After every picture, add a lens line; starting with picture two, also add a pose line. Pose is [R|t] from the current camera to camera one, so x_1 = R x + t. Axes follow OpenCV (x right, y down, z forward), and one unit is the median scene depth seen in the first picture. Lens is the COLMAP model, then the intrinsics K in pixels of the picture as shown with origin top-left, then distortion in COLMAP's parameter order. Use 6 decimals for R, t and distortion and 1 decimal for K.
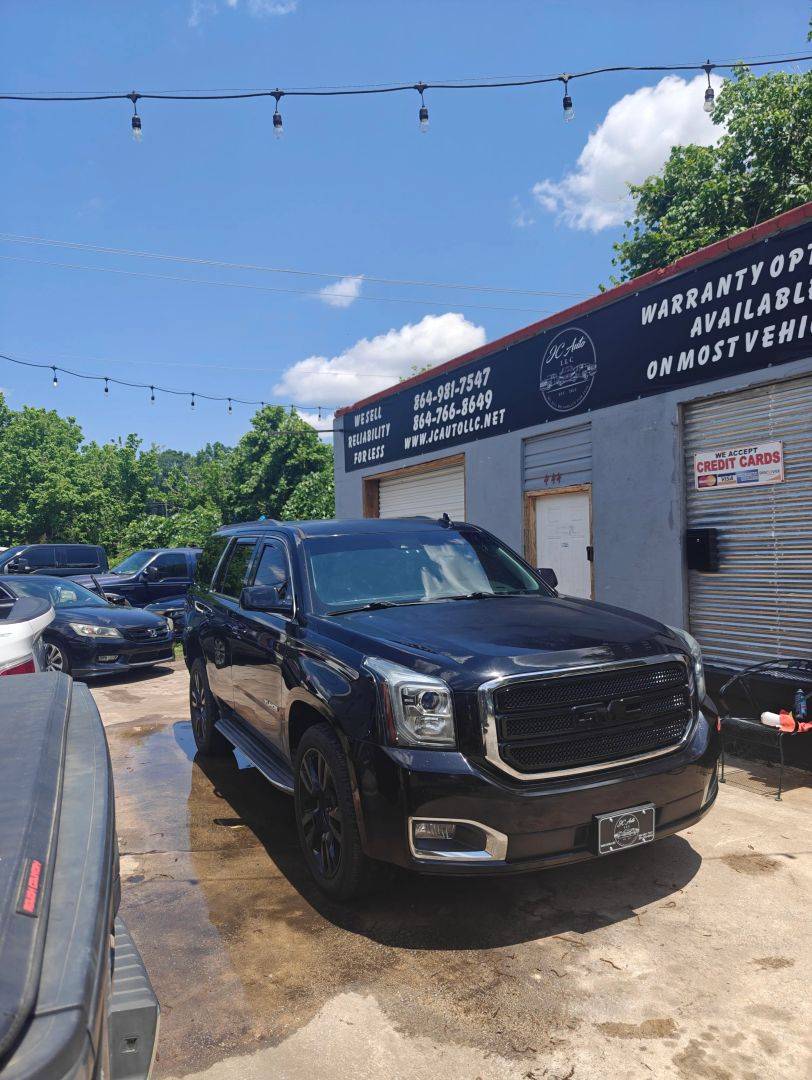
lens RADIAL K [[752.0, 0, 400.2], [0, 752.0, 547.4], [0, 0, 1]] dist [0.028982, -0.001937]
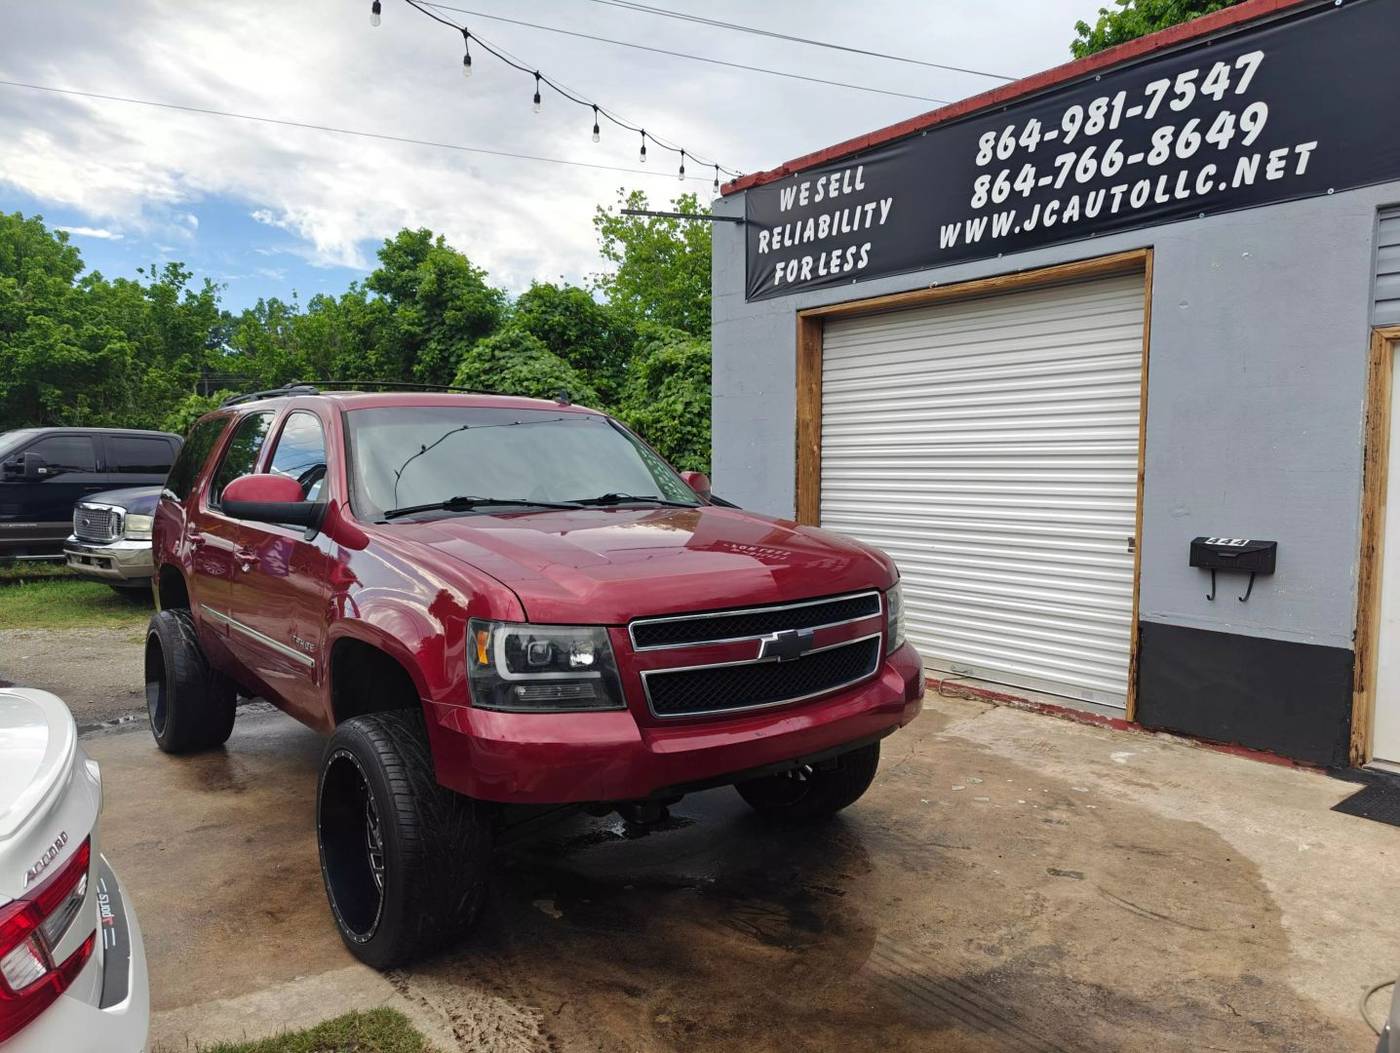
lens RADIAL K [[925.7, 0, 707.5], [0, 925.7, 526.3], [0, 0, 1]] dist [0.058007, -0.055654]
pose [[0.979383, 0.011178, 0.201704, -0.321676], [-0.026903, 0.996791, 0.075389, 0.012414], [-0.200214, -0.079261, 0.976541, 0.497928]]
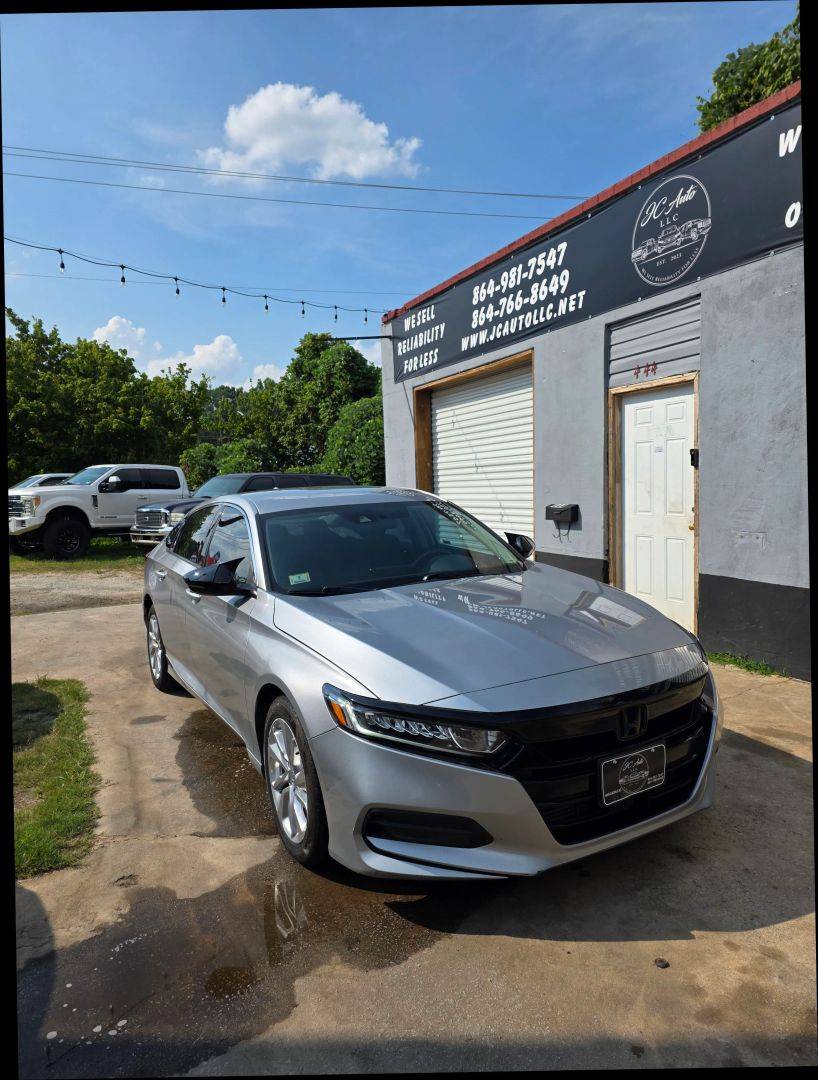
lens RADIAL K [[709.5, 0, 412.4], [0, 709.5, 536.1], [0, 0, 1]] dist [0.070011, -0.065764]
pose [[0.999076, -0.005190, -0.042653, -0.021188], [0.008577, 0.996788, 0.079625, 0.024738], [0.042102, -0.079918, 0.995912, 0.165786]]
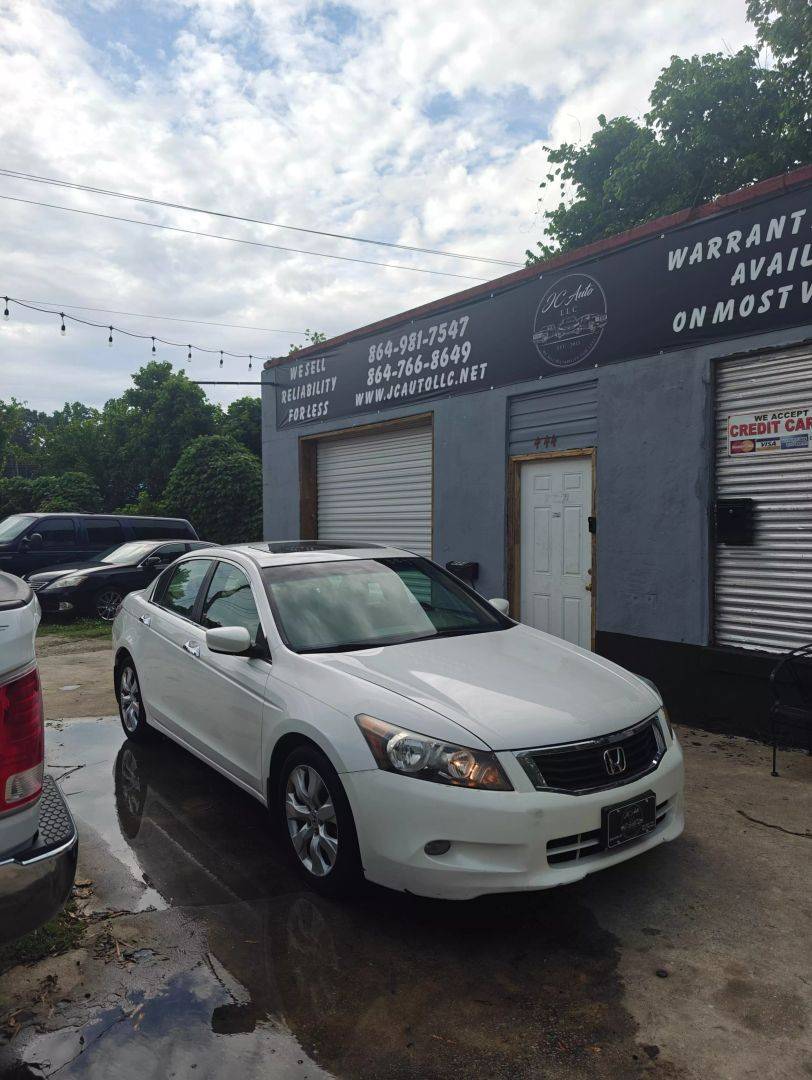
lens RADIAL K [[752.0, 0, 400.2], [0, 752.0, 547.4], [0, 0, 1]] dist [0.028982, -0.001937]
pose [[0.985092, 0.013840, 0.171473, -0.112400], [-0.019752, 0.999266, 0.032823, 0.008867], [-0.170893, -0.035721, 0.984642, 0.120370]]
